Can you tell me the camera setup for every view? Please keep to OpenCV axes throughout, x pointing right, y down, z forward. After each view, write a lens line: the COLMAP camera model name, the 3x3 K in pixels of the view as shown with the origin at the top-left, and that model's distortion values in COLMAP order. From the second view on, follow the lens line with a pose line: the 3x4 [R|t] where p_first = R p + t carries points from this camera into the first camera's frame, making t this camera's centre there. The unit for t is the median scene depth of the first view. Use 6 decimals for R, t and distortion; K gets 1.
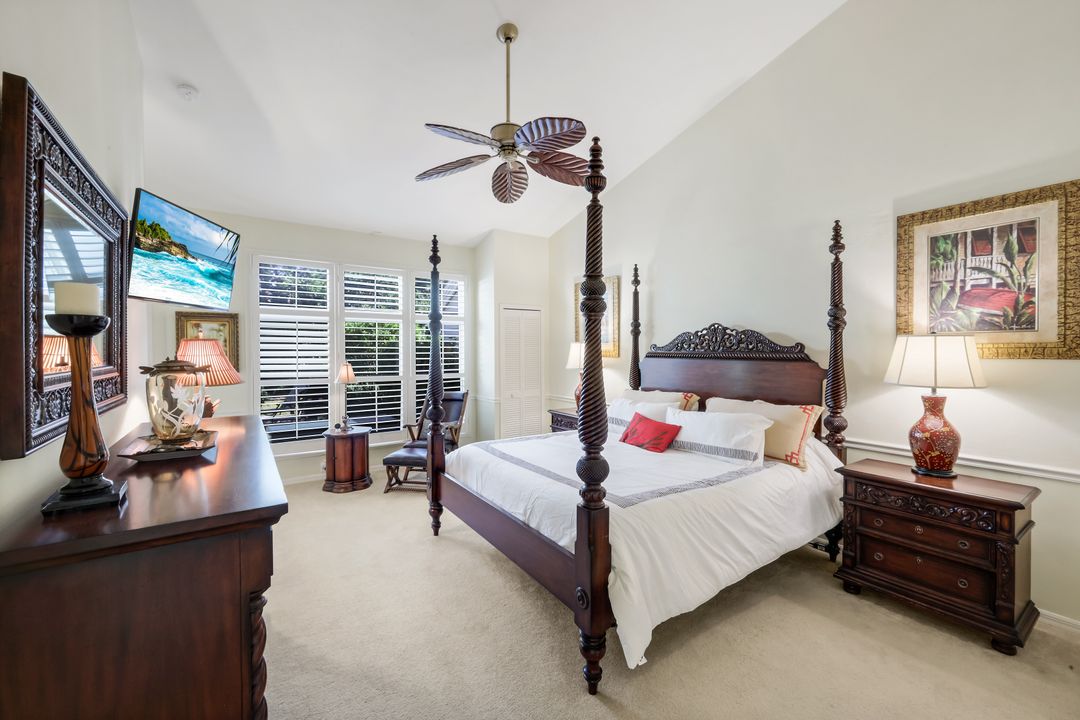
lens RADIAL K [[443.1, 0, 541.2], [0, 443.1, 353.2], [0, 0, 1]] dist [-0.002472, -0.000042]
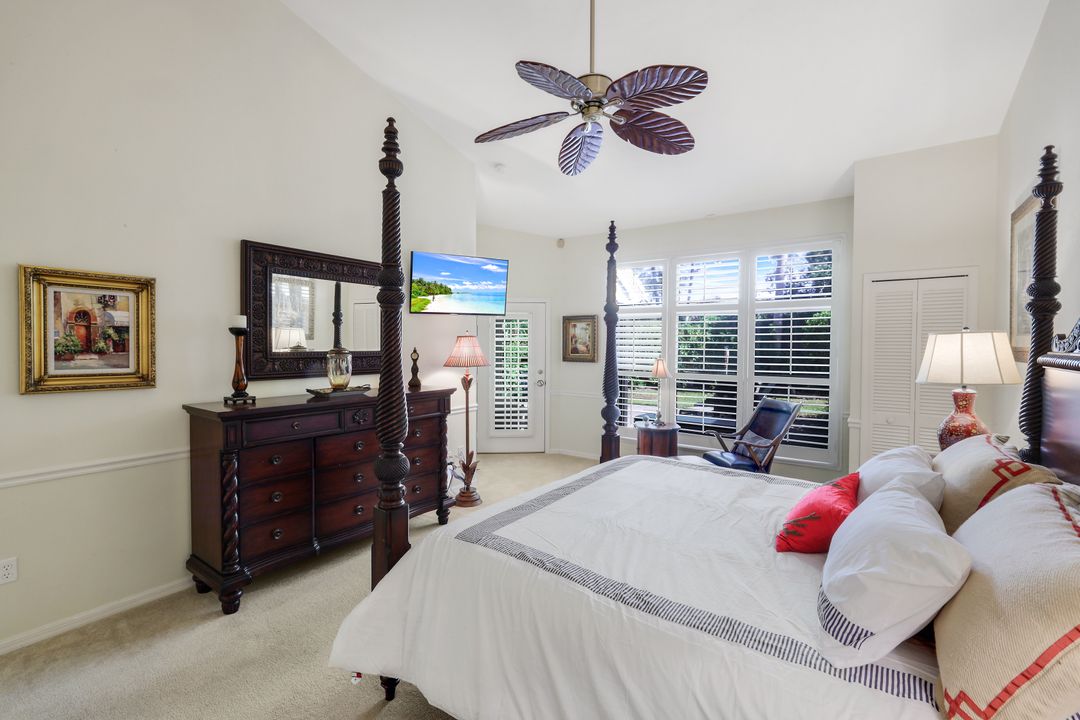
lens RADIAL K [[470.8, 0, 542.5], [0, 470.8, 352.2], [0, 0, 1]] dist [-0.000614, -0.000012]
pose [[0.336787, 0.020297, -0.941362, 0.514247], [-0.017282, 0.999732, 0.015373, -0.002643], [0.941422, 0.011092, 0.337048, 0.422003]]
